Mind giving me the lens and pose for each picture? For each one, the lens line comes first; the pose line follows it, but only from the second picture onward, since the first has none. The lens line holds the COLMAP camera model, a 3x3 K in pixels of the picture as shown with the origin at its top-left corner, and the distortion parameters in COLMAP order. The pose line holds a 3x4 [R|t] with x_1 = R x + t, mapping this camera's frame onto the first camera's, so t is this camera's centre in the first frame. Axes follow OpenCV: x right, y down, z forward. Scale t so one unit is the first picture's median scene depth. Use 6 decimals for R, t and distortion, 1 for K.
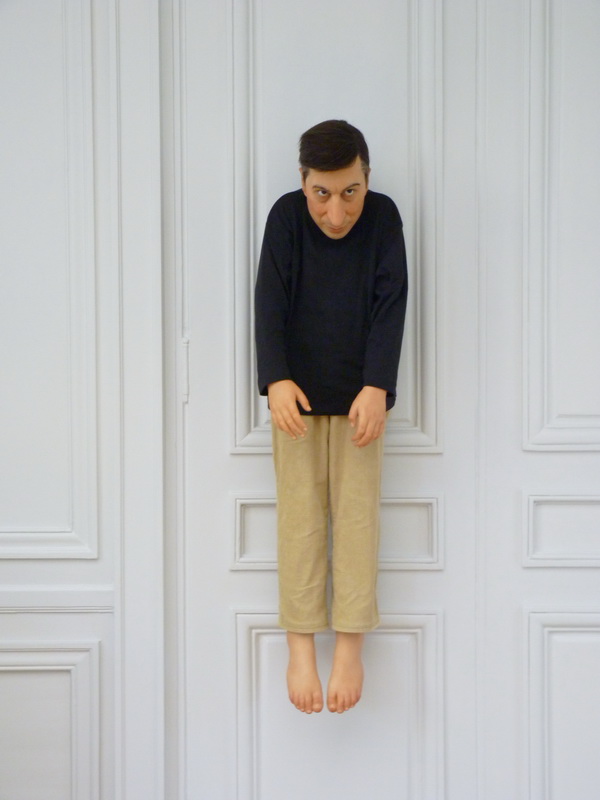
lens RADIAL K [[1508.2, 0, 301.4], [0, 1508.2, 399.5], [0, 0, 1]] dist [0.096054, 0.000000]
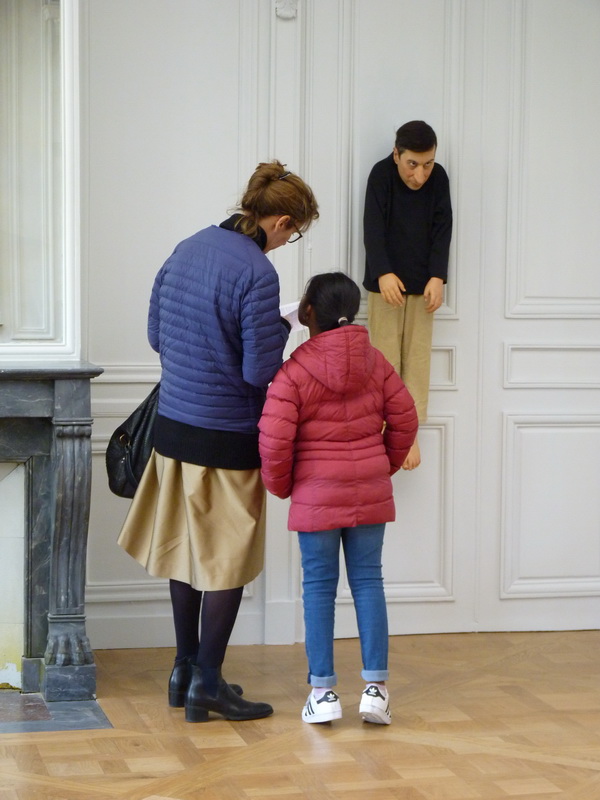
lens RADIAL K [[2178.8, 0, 299.4], [0, 2178.8, 400.0], [0, 0, 1]] dist [0.114143, 0.000000]
pose [[0.967523, -0.000830, 0.252783, -0.712612], [-0.009977, 0.999090, 0.041468, 0.028265], [-0.252587, -0.042644, 0.966634, -1.326525]]
